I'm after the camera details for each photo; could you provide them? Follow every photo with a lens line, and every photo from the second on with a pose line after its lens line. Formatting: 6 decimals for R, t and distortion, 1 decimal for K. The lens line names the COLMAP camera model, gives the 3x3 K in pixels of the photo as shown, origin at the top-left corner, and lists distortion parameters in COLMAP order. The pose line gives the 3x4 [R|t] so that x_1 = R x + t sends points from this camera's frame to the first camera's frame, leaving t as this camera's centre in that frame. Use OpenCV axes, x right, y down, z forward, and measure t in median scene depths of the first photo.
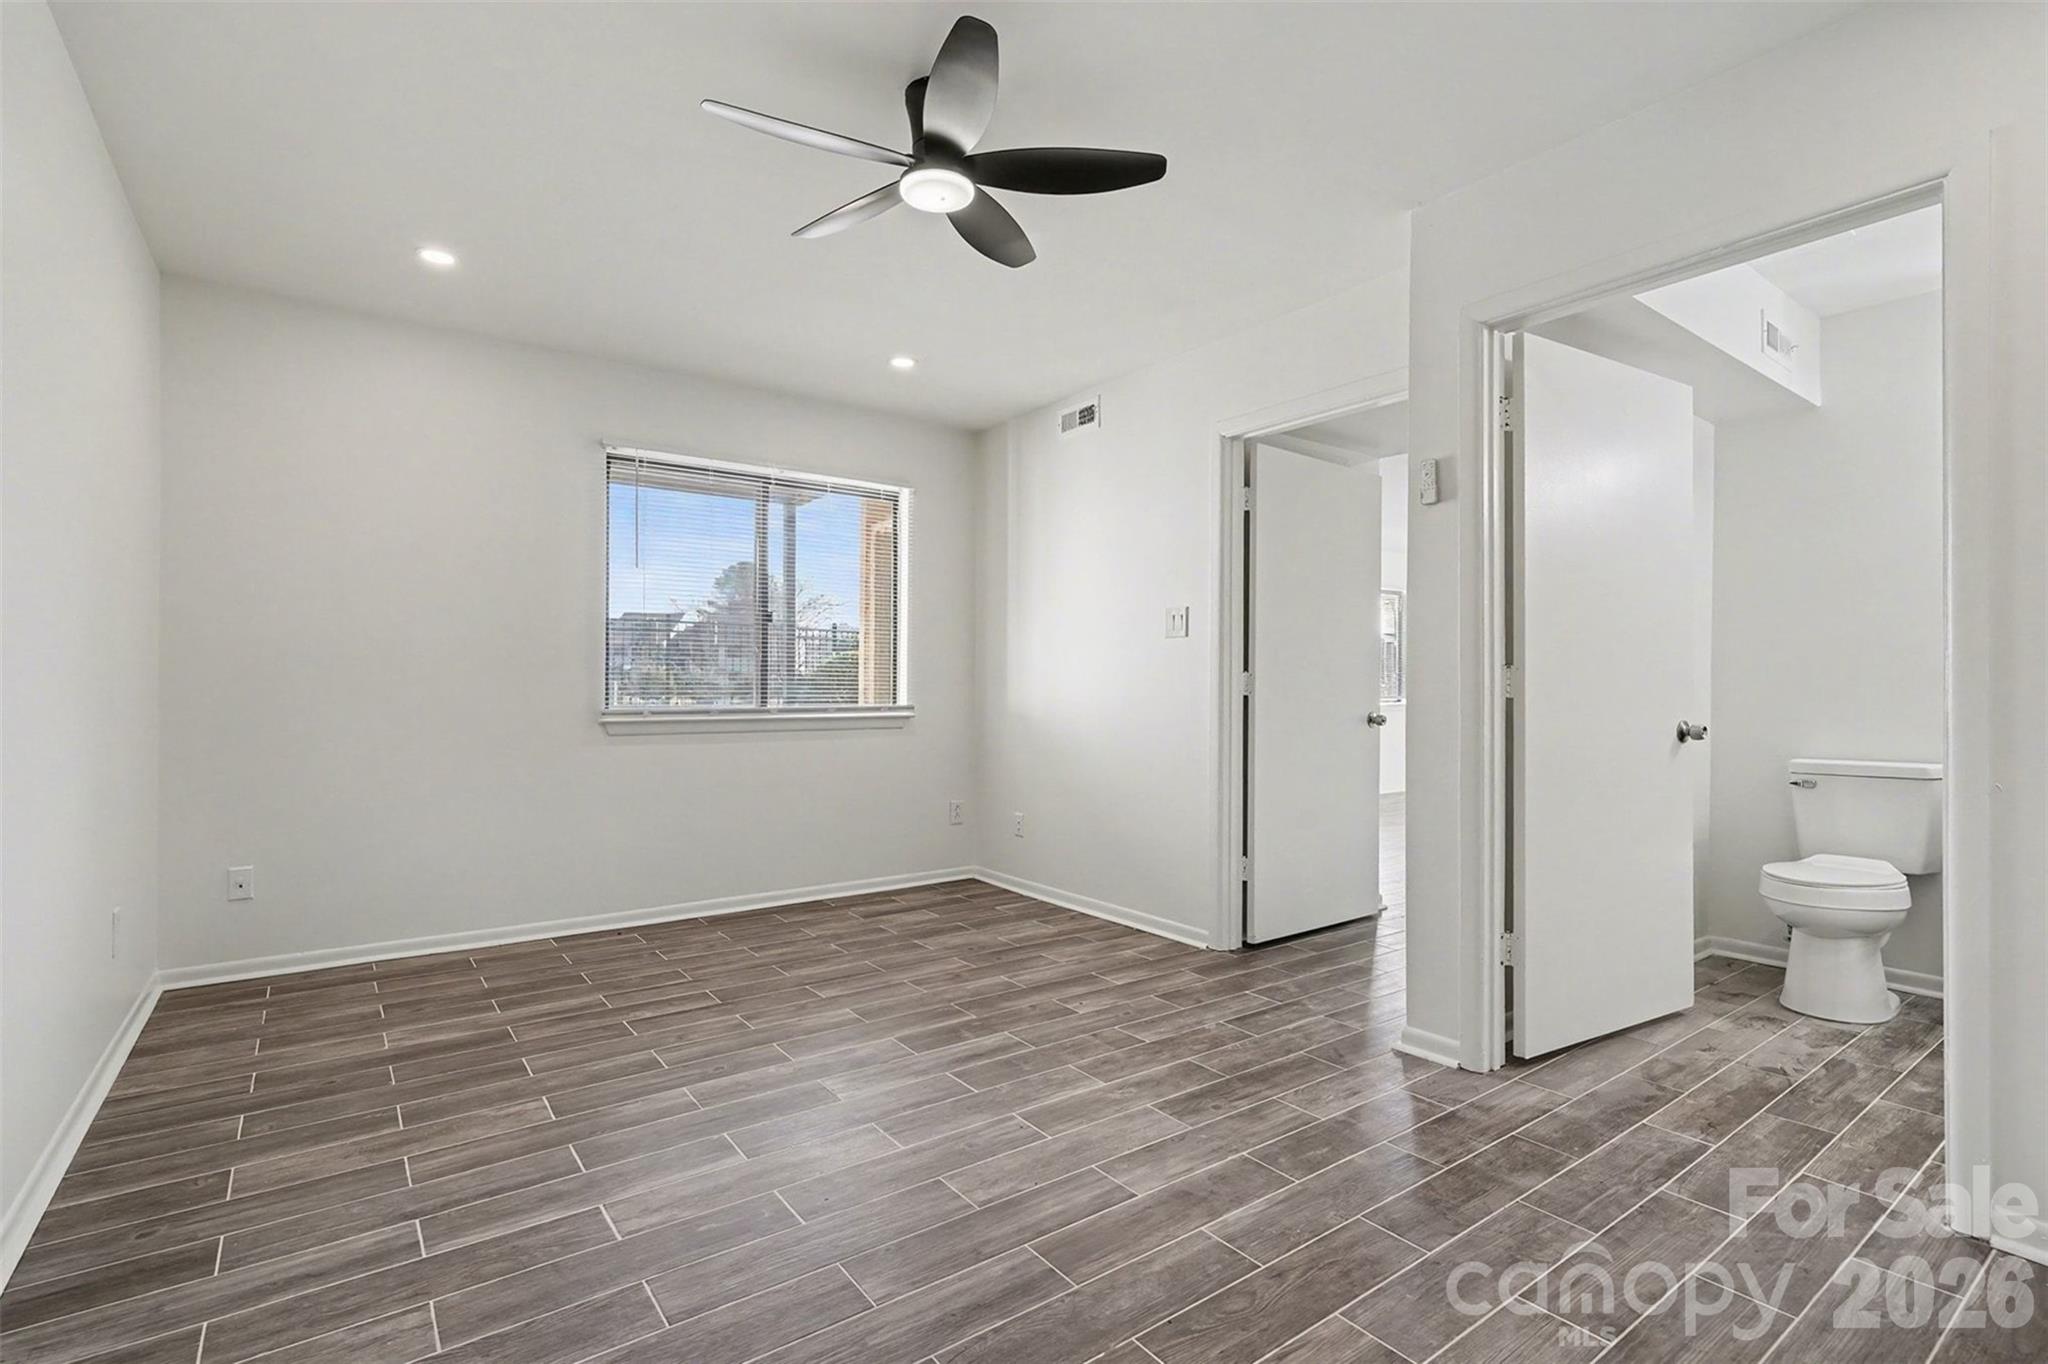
lens RADIAL K [[958.7, 0, 1034.7], [0, 958.7, 679.2], [0, 0, 1]] dist [-0.006151, 0.002447]
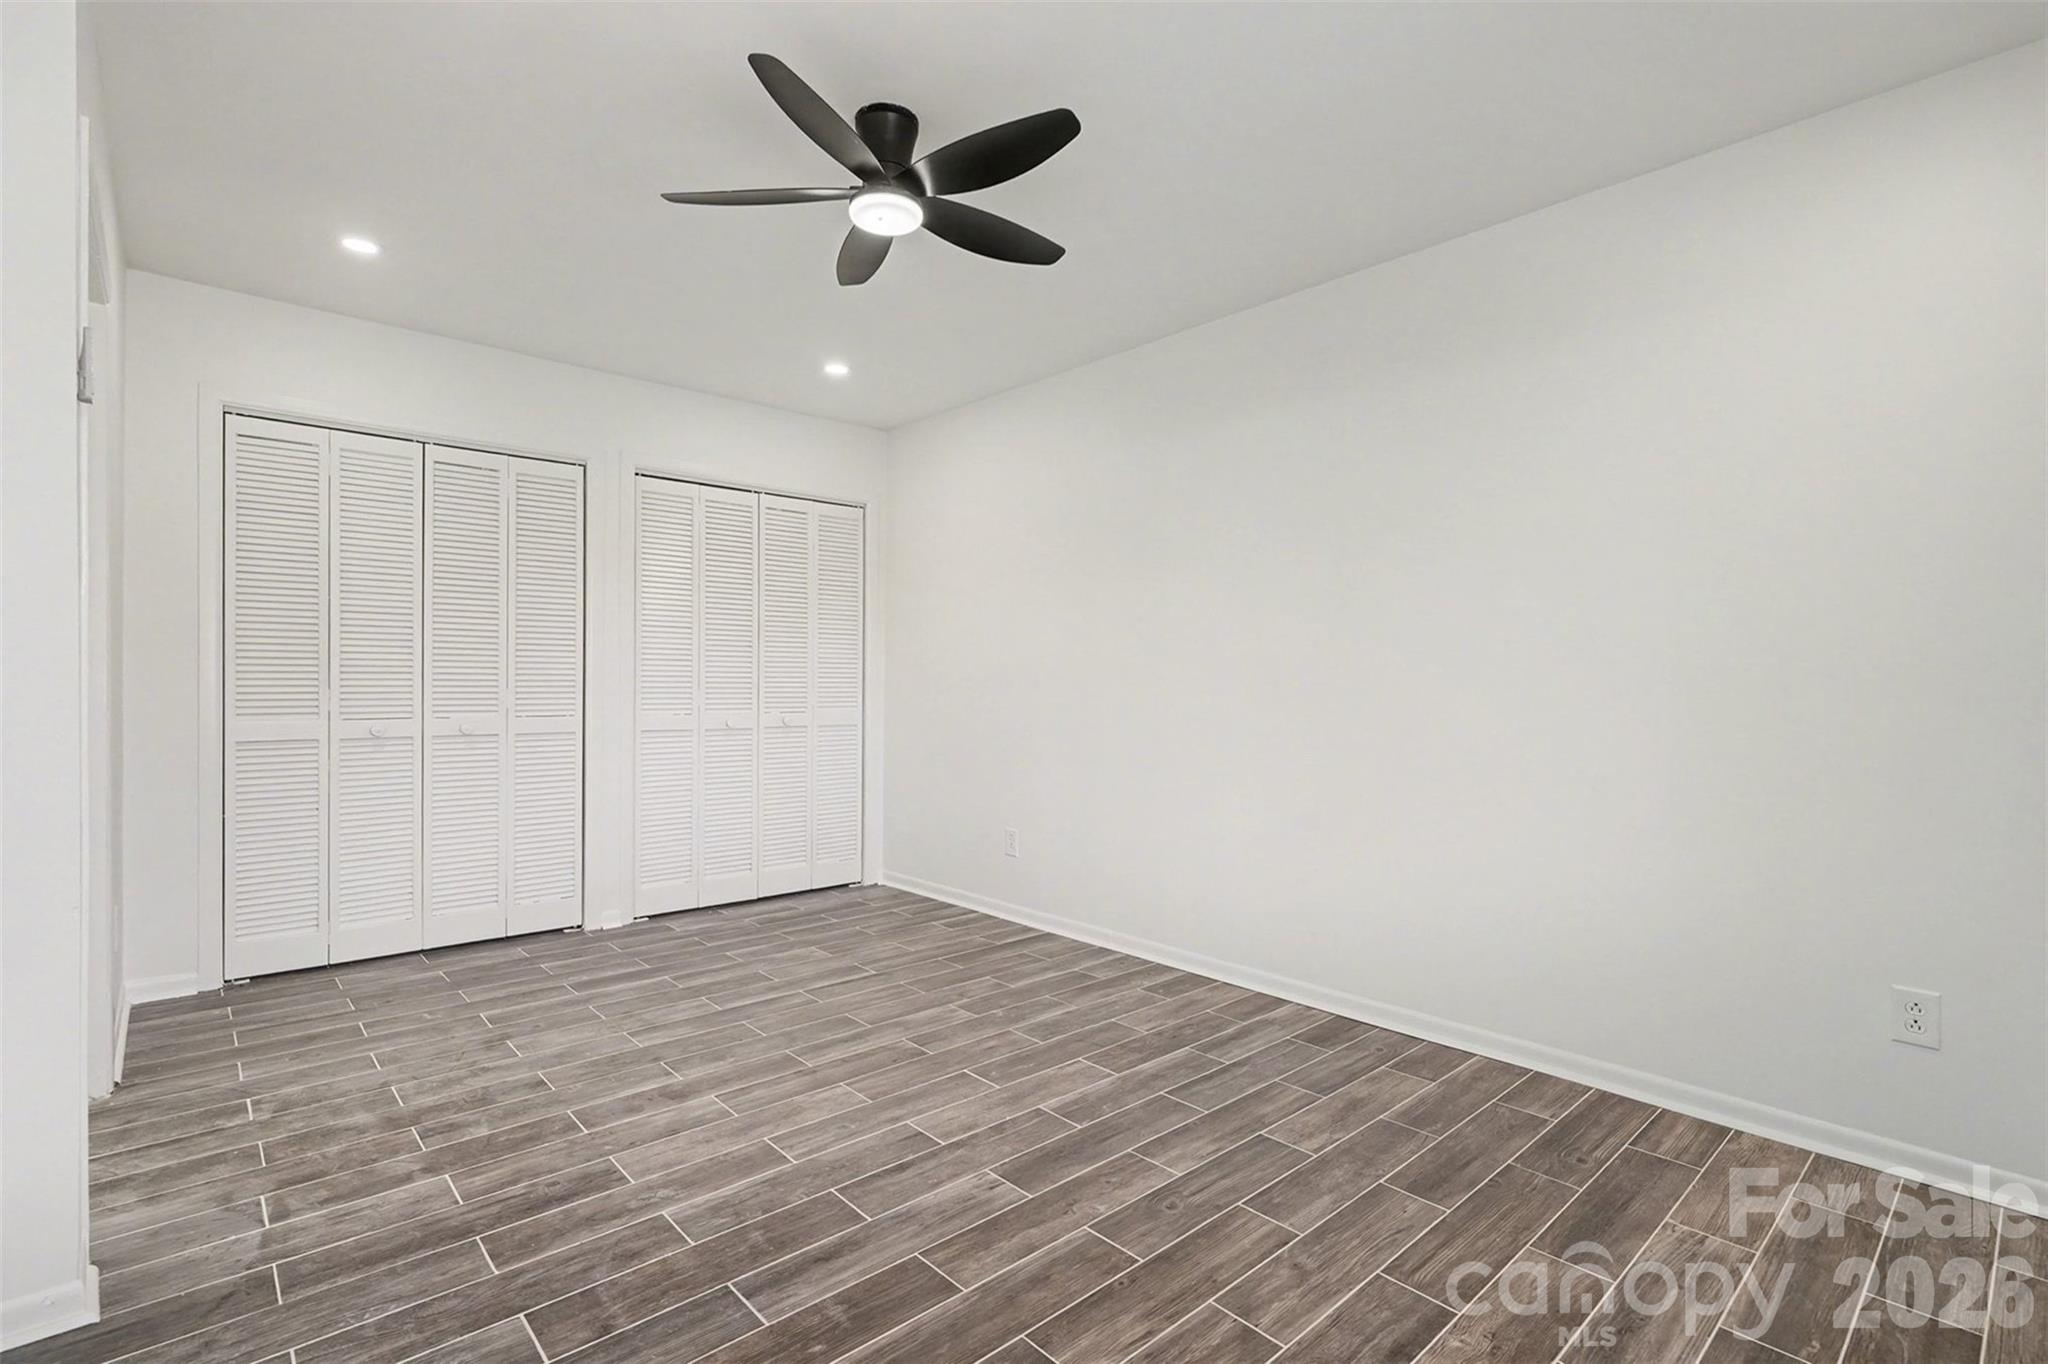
lens RADIAL K [[958.7, 0, 1040.7], [0, 958.7, 683.6], [0, 0, 1]] dist [-0.006151, 0.002447]
pose [[-0.994704, -0.010312, -0.102261, -0.123150], [-0.009672, 0.999930, -0.006750, -0.004096], [0.102324, -0.005725, -0.994735, 1.505974]]
